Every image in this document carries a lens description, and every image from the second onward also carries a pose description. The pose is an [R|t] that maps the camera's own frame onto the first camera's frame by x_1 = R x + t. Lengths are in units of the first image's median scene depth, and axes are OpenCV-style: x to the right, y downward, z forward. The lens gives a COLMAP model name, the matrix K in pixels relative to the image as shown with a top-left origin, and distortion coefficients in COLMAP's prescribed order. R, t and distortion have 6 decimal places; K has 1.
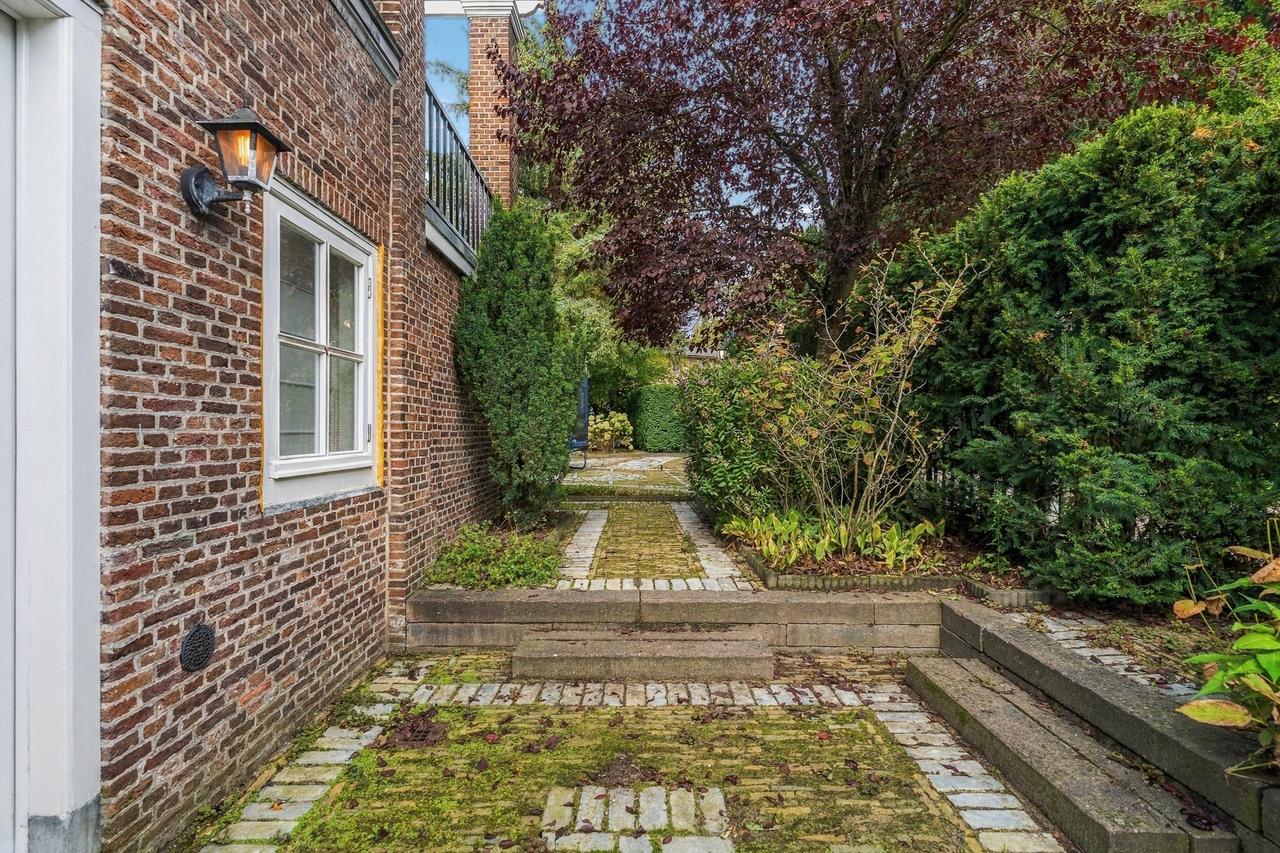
lens RADIAL K [[607.4, 0, 635.6], [0, 607.4, 425.3], [0, 0, 1]] dist [0.000051, -0.000236]
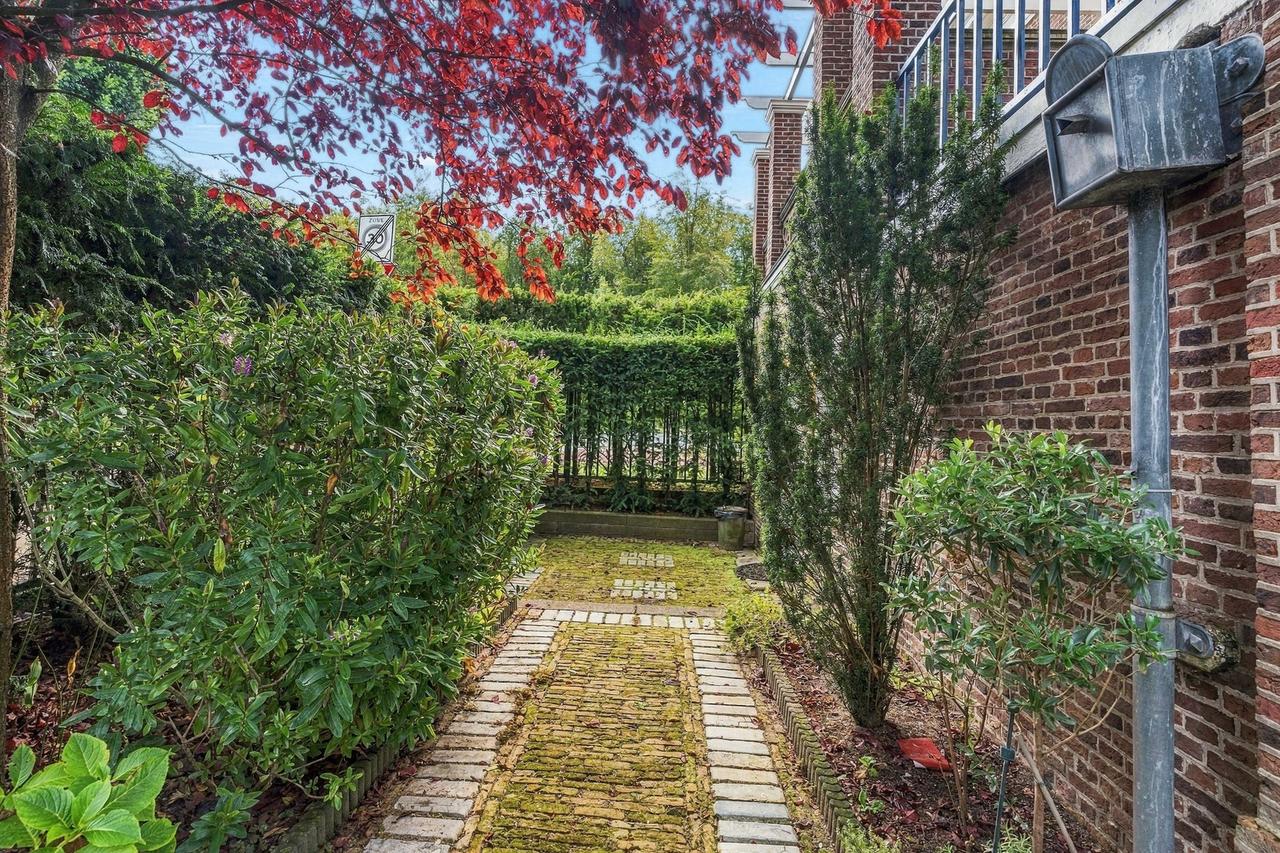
lens RADIAL K [[607.4, 0, 635.6], [0, 607.4, 425.3], [0, 0, 1]] dist [0.000051, -0.000236]
pose [[-0.999316, -0.008380, 0.036029, -0.040634], [-0.008407, 0.999964, -0.000589, -0.089879], [-0.036023, -0.000892, -0.999351, 2.811072]]
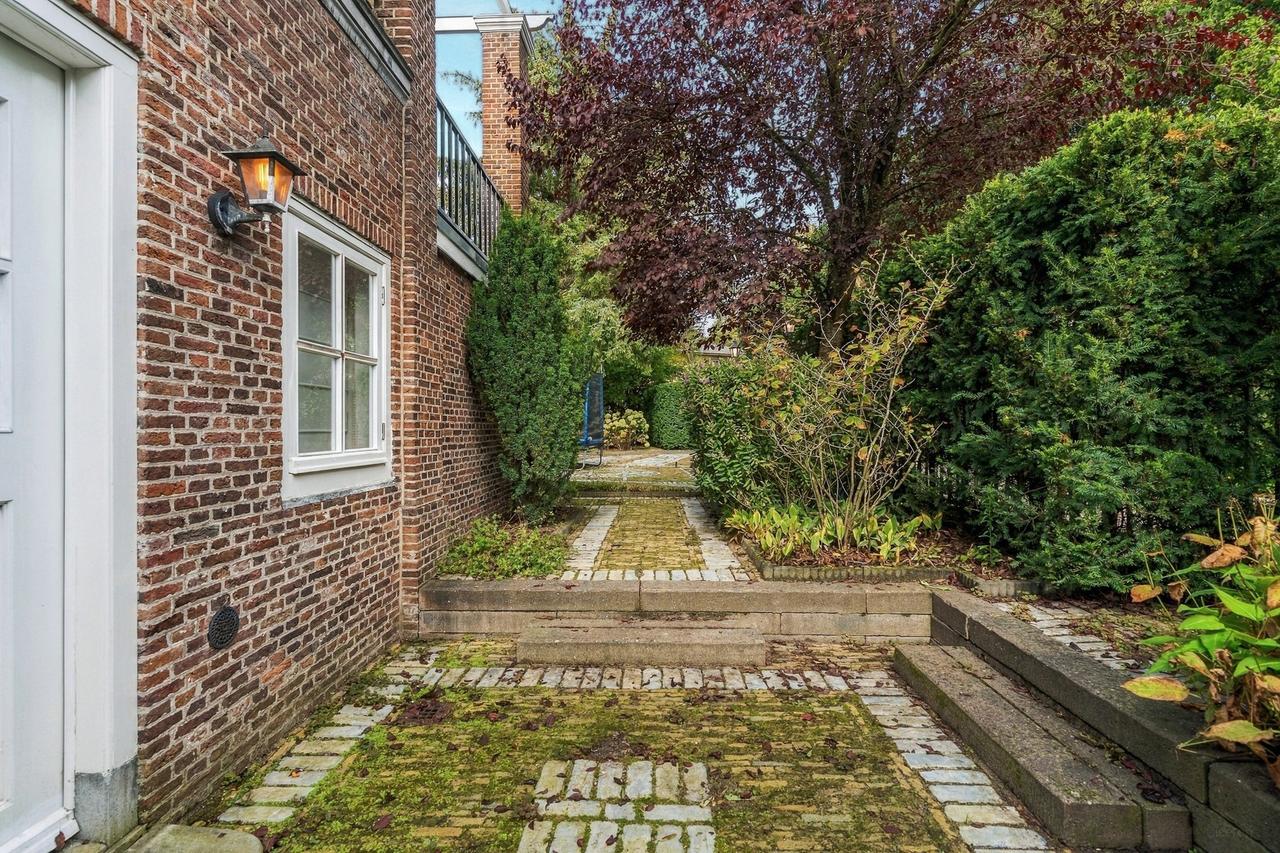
lens RADIAL K [[603.6, 0, 635.8], [0, 603.6, 418.3], [0, 0, 1]] dist [-0.000322, 0.000307]
pose [[0.999432, -0.007232, -0.032904, 0.047219], [0.006980, 0.999946, -0.007748, 0.000916], [0.032958, 0.007514, 0.999429, -0.052118]]
